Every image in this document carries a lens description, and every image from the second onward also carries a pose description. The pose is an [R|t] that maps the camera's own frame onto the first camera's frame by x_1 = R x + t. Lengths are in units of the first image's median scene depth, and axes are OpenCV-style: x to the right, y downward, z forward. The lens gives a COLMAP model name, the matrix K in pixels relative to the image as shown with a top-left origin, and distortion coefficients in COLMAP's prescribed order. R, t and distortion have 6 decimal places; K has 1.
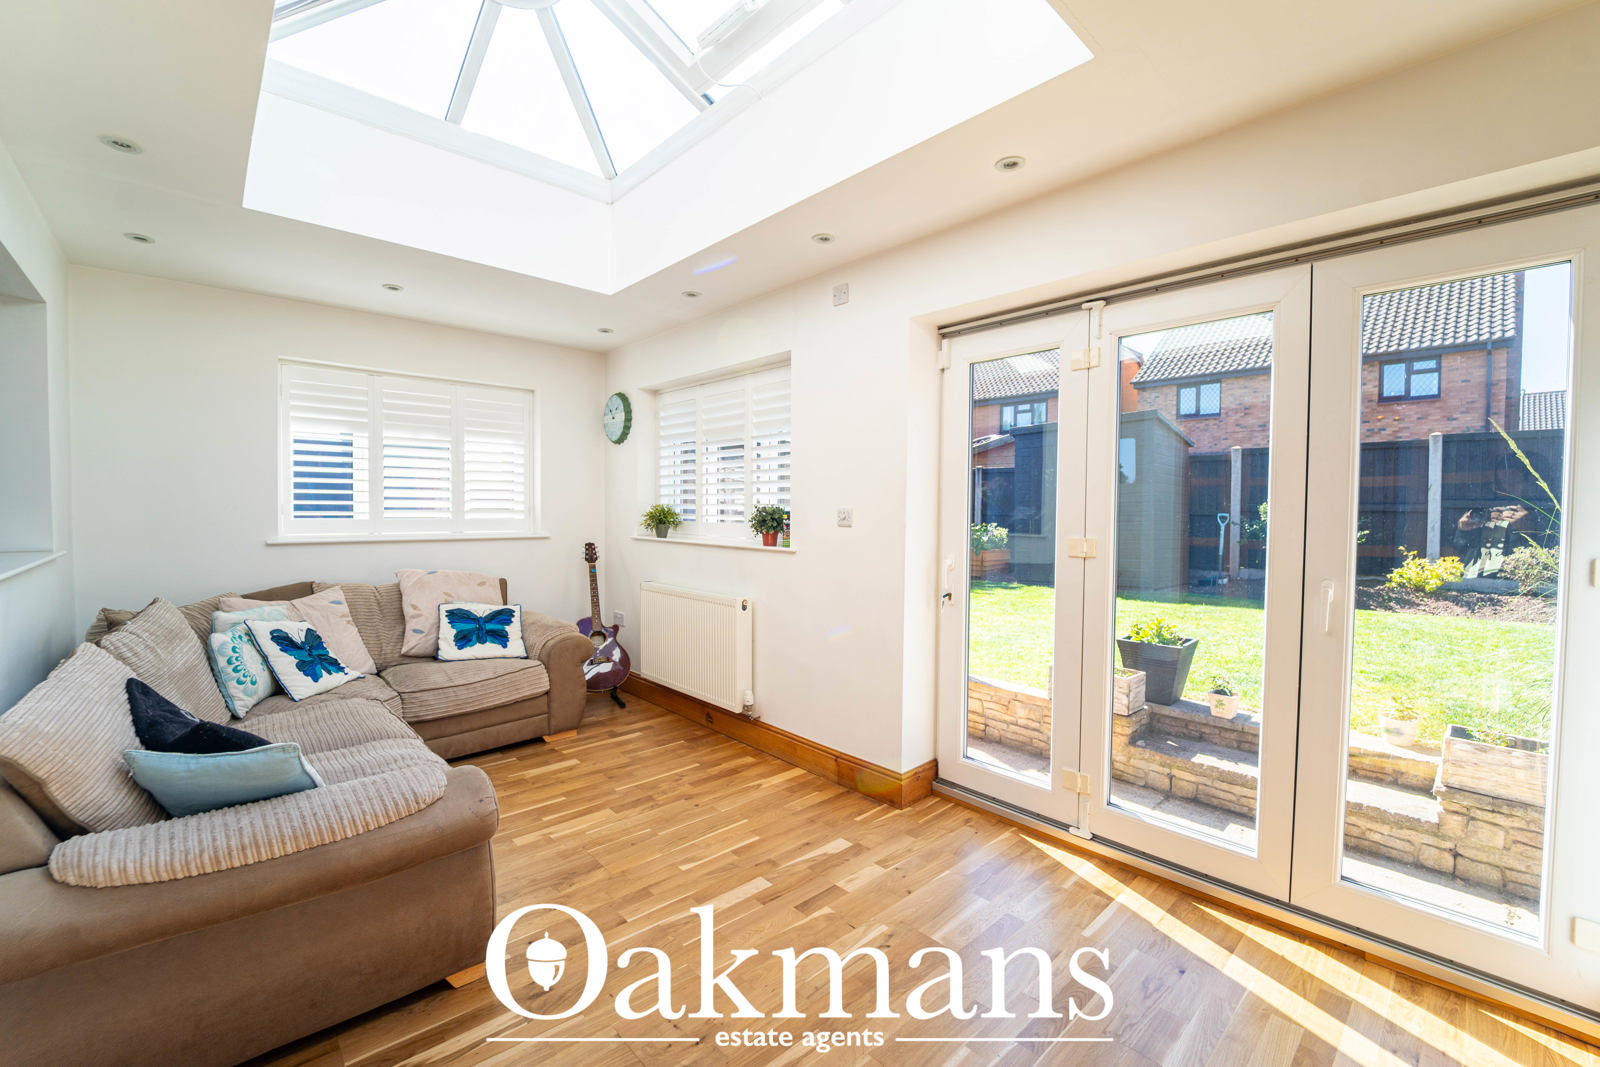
lens RADIAL K [[666.0, 0, 805.1], [0, 666.0, 526.5], [0, 0, 1]] dist [-0.015803, -0.000572]
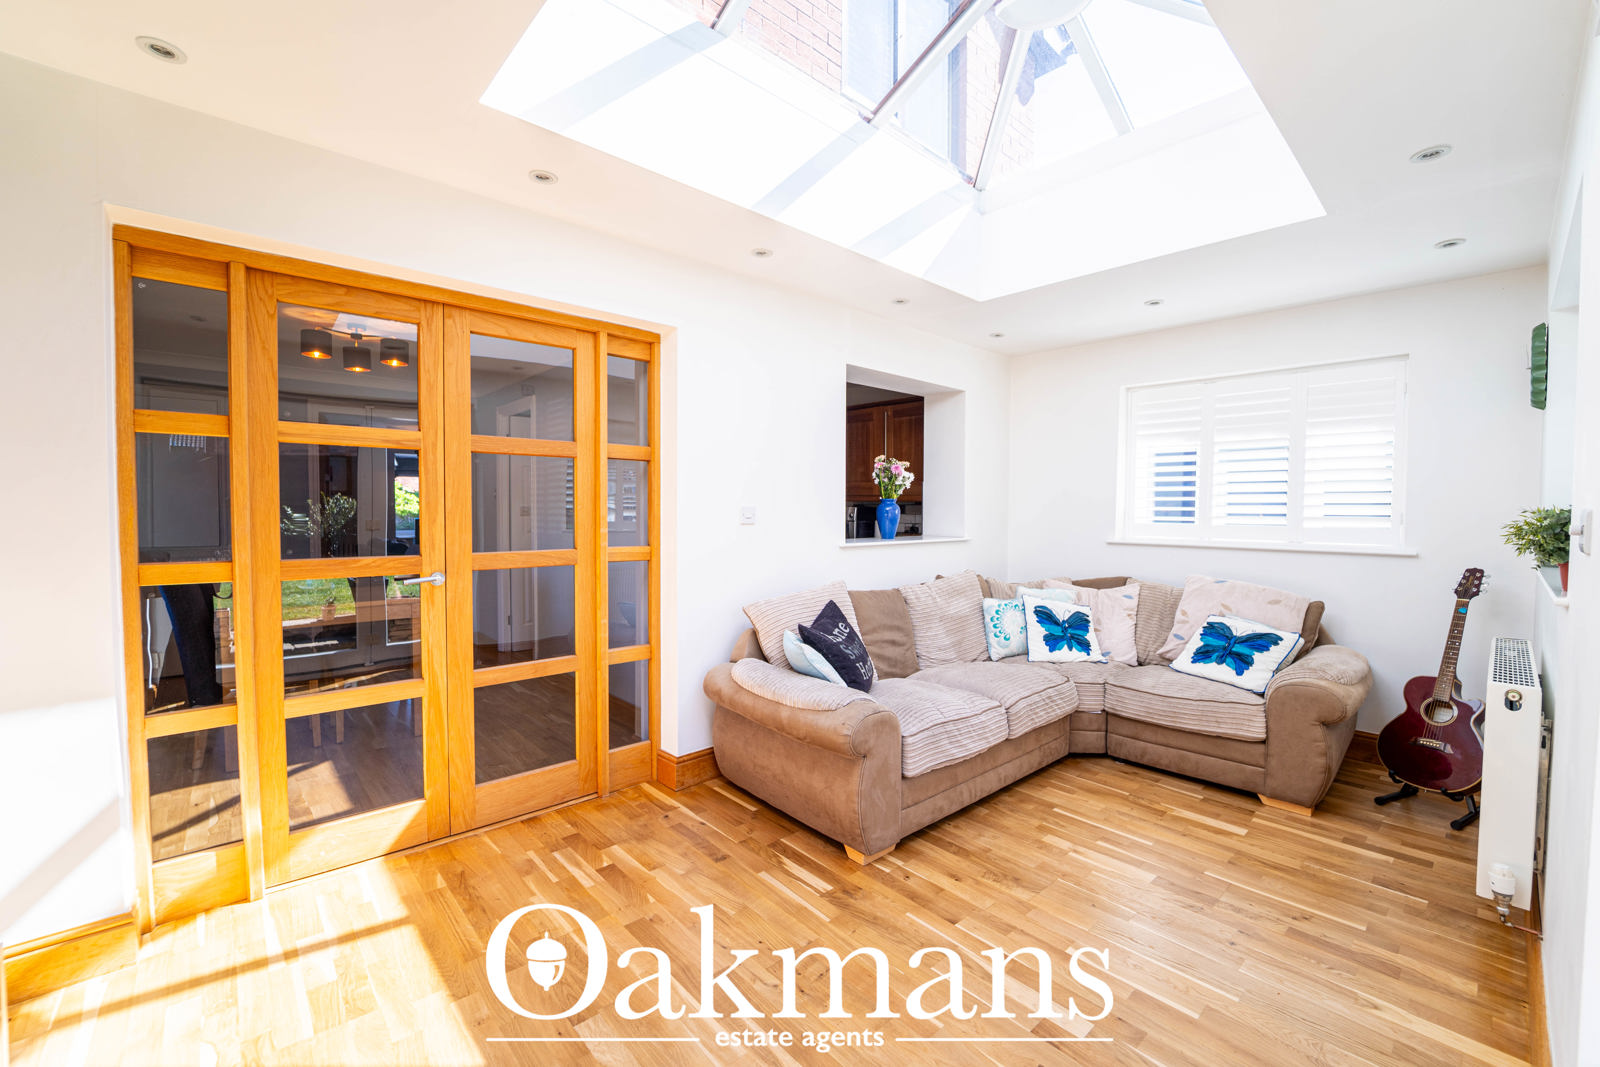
lens RADIAL K [[666.0, 0, 805.1], [0, 666.0, 526.5], [0, 0, 1]] dist [-0.015803, -0.000572]
pose [[-0.019089, 0.019533, -0.999627, 0.430453], [-0.034819, 0.999190, 0.020189, -0.008514], [0.999211, 0.035191, -0.018393, 0.461717]]
